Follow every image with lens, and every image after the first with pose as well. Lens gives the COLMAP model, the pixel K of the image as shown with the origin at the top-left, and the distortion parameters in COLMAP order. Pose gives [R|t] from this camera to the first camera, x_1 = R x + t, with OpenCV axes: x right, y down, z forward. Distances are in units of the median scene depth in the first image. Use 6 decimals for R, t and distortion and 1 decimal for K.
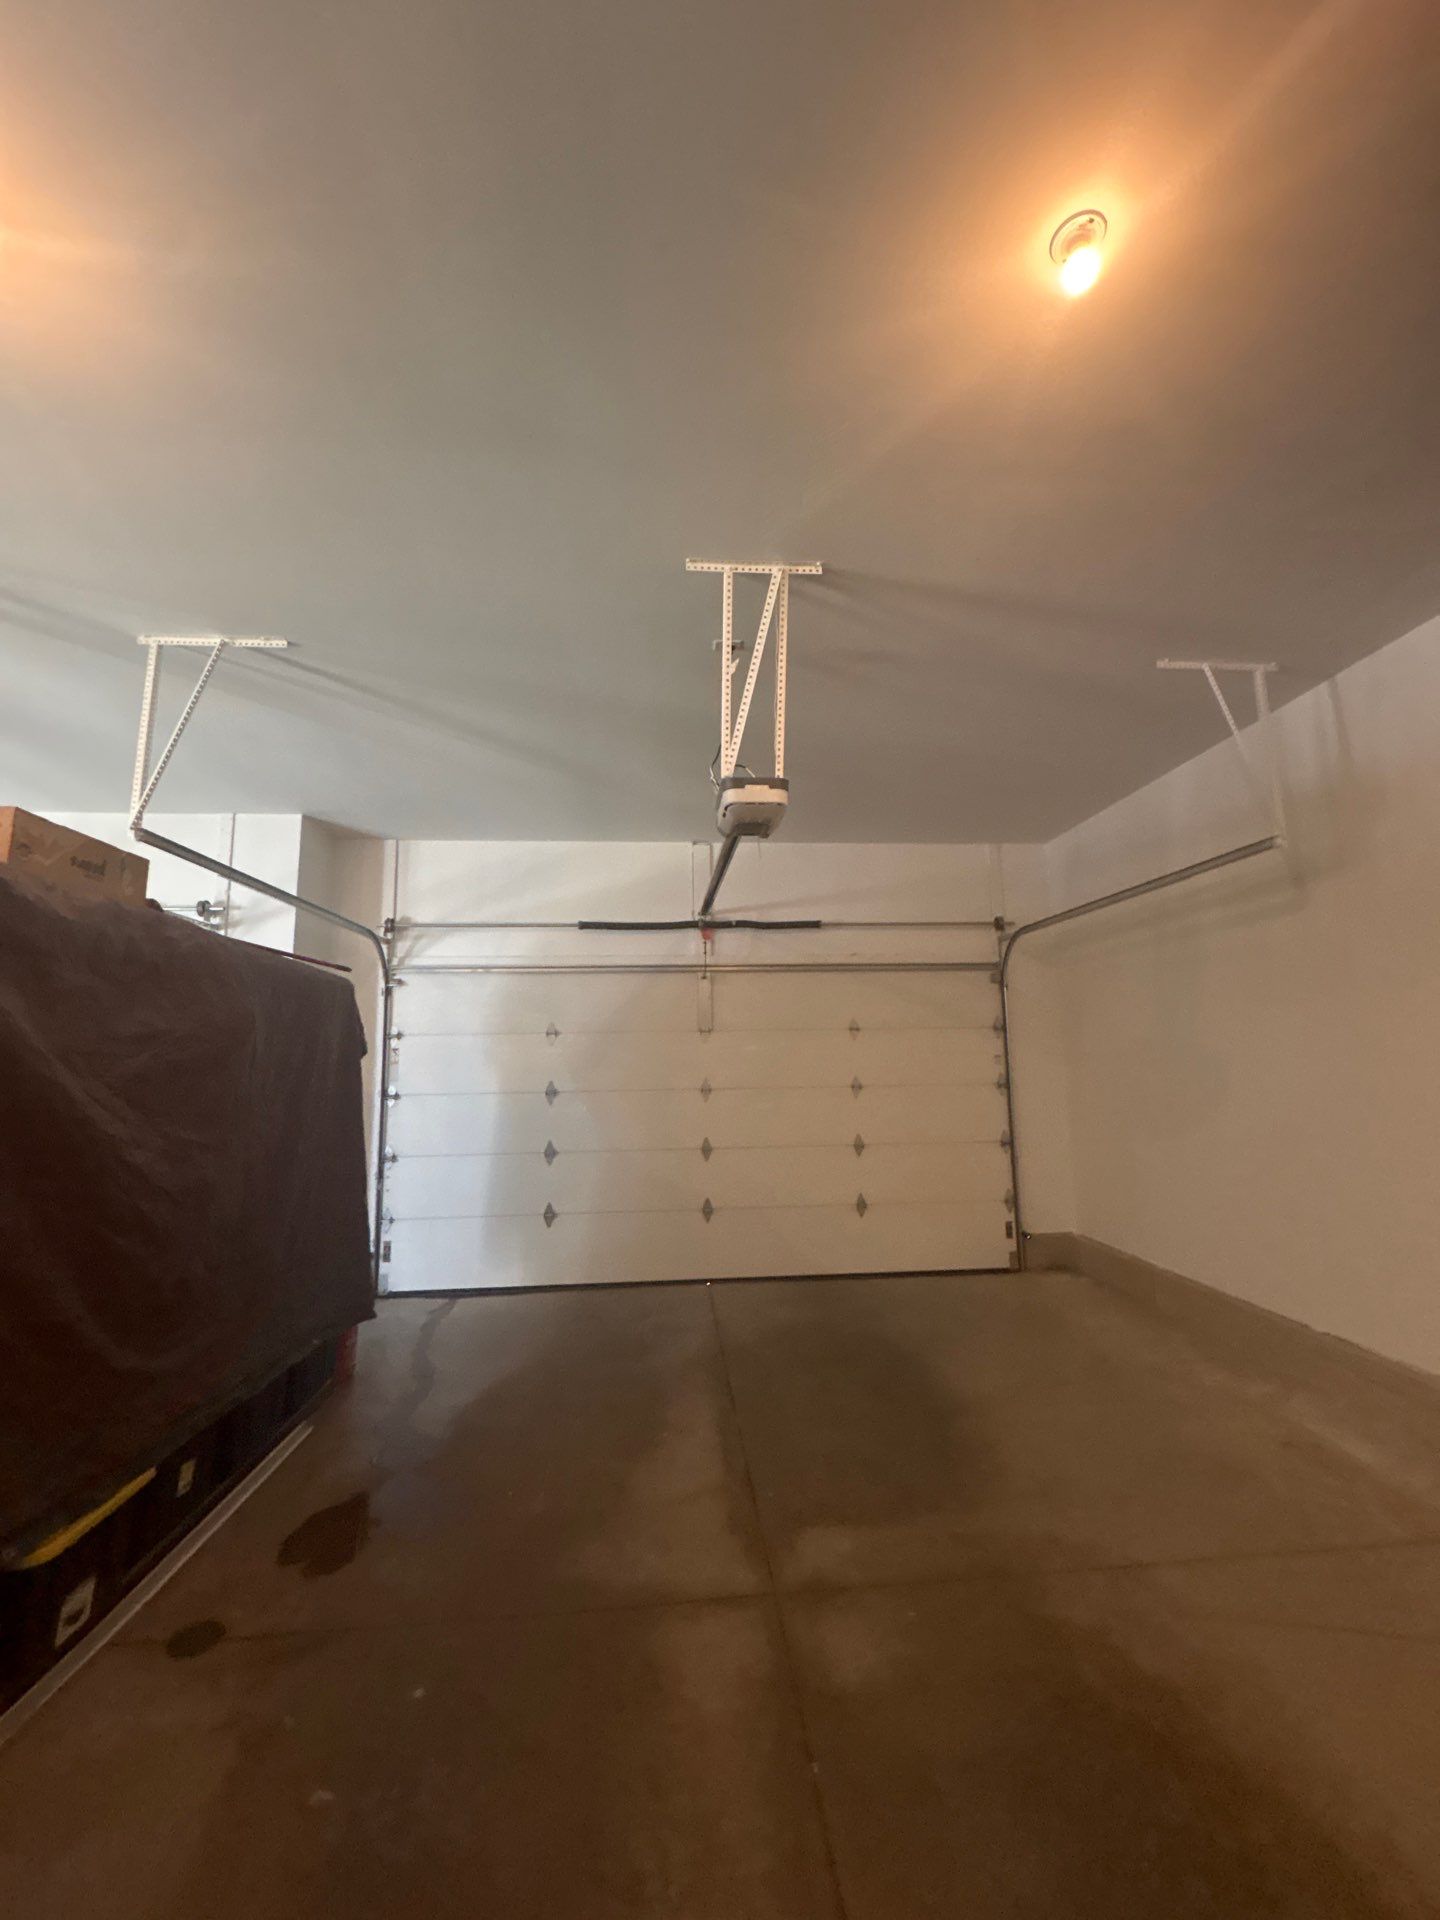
lens RADIAL K [[782.0, 0, 714.2], [0, 782.0, 968.6], [0, 0, 1]] dist [0.000910, 0.000067]
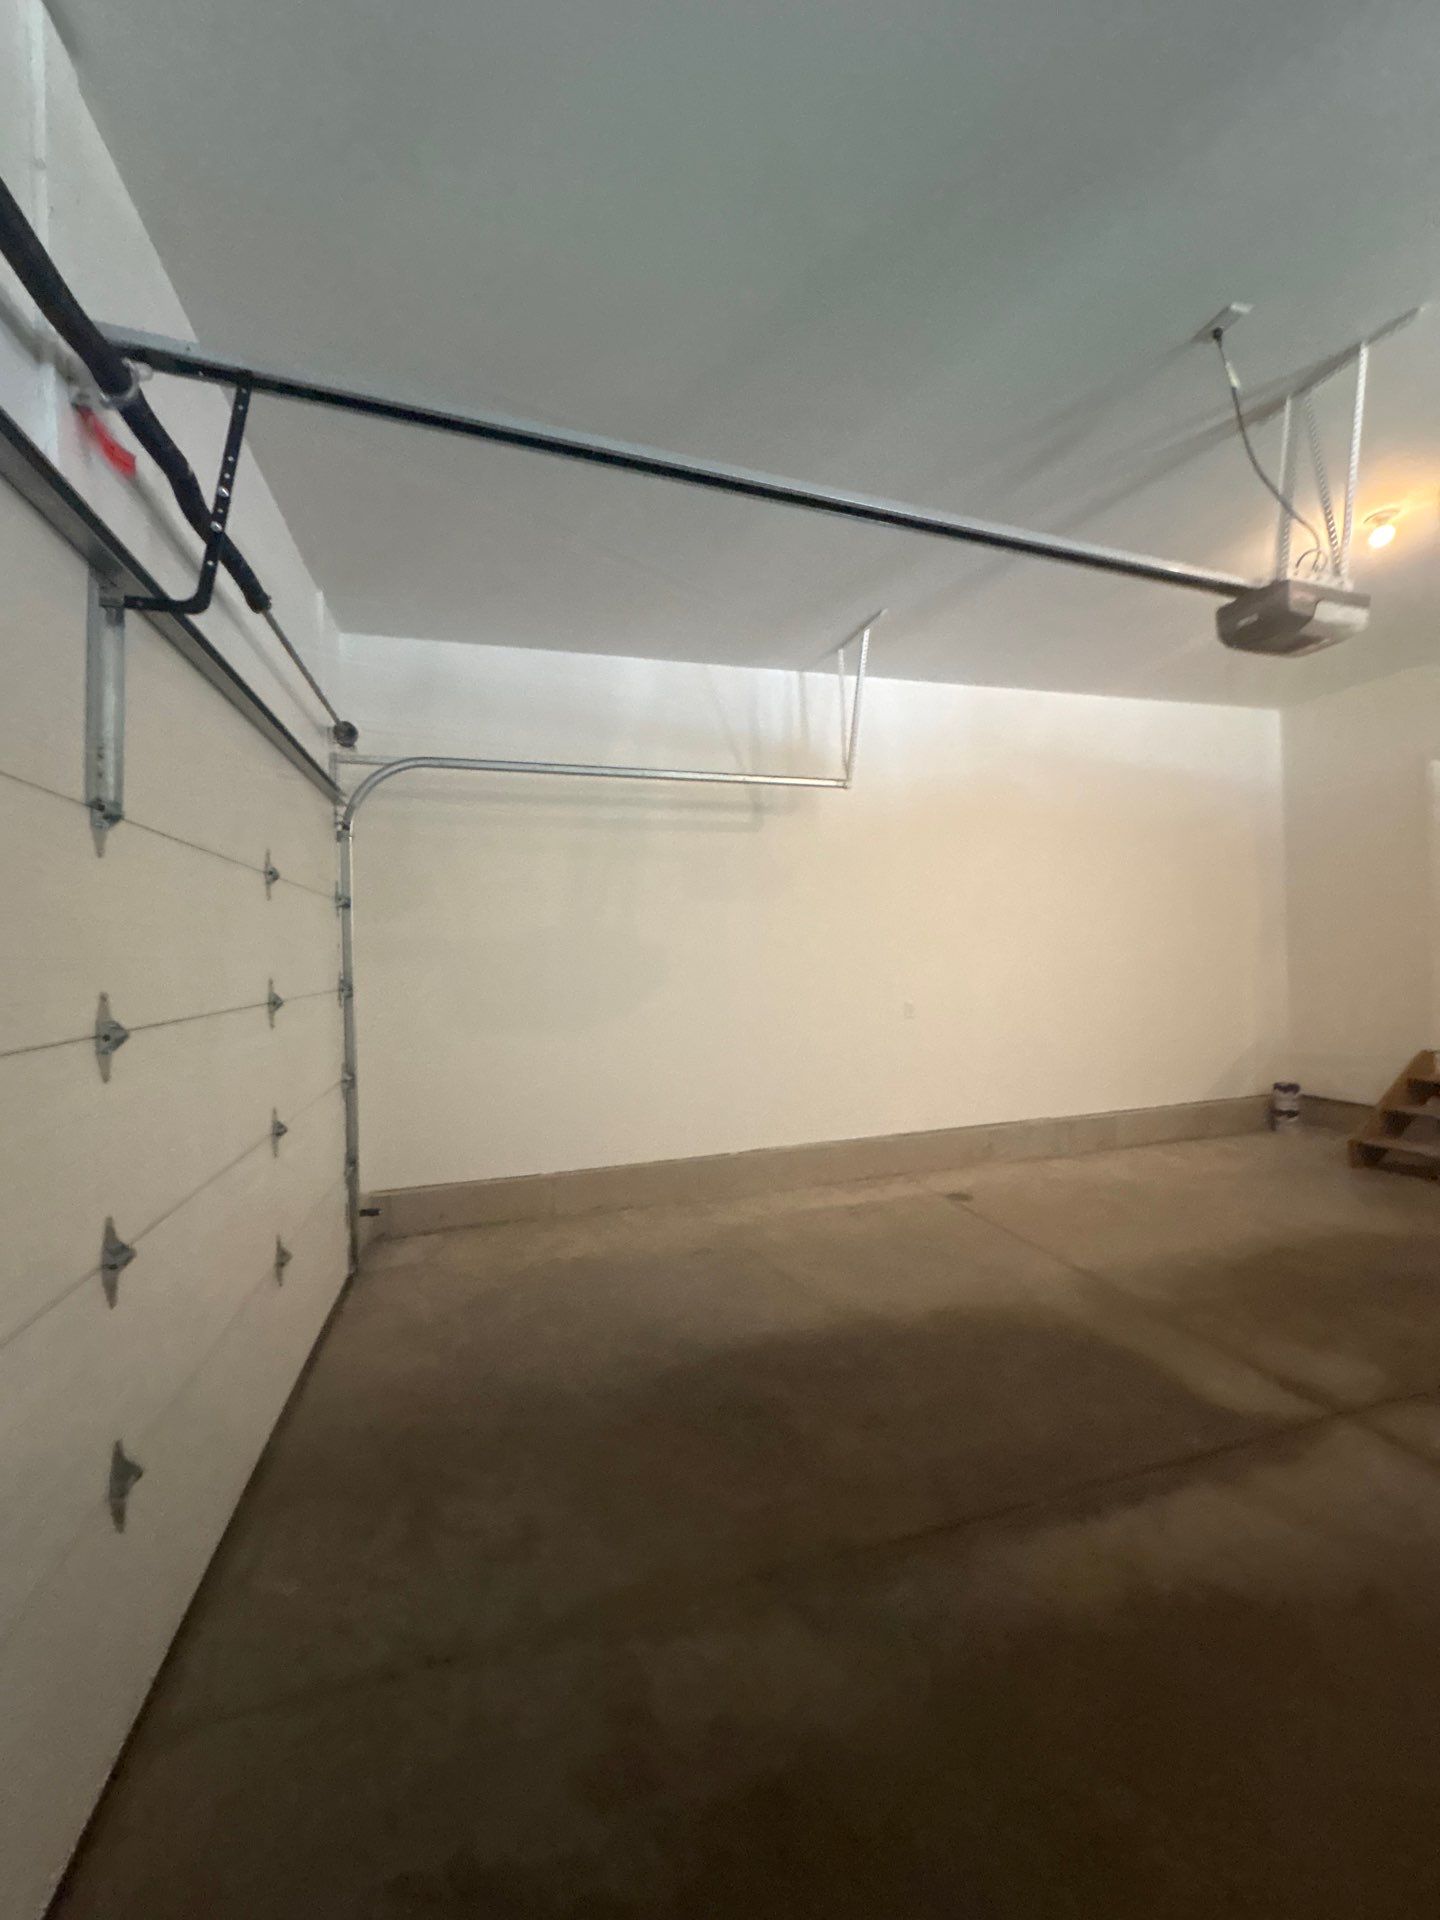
lens RADIAL K [[782.0, 0, 714.2], [0, 782.0, 968.6], [0, 0, 1]] dist [0.000910, 0.000067]
pose [[-0.211435, -0.017355, 0.977238, -0.526023], [-0.112360, 0.993645, -0.006664, 0.172436], [-0.970912, -0.111211, -0.212041, 1.394779]]
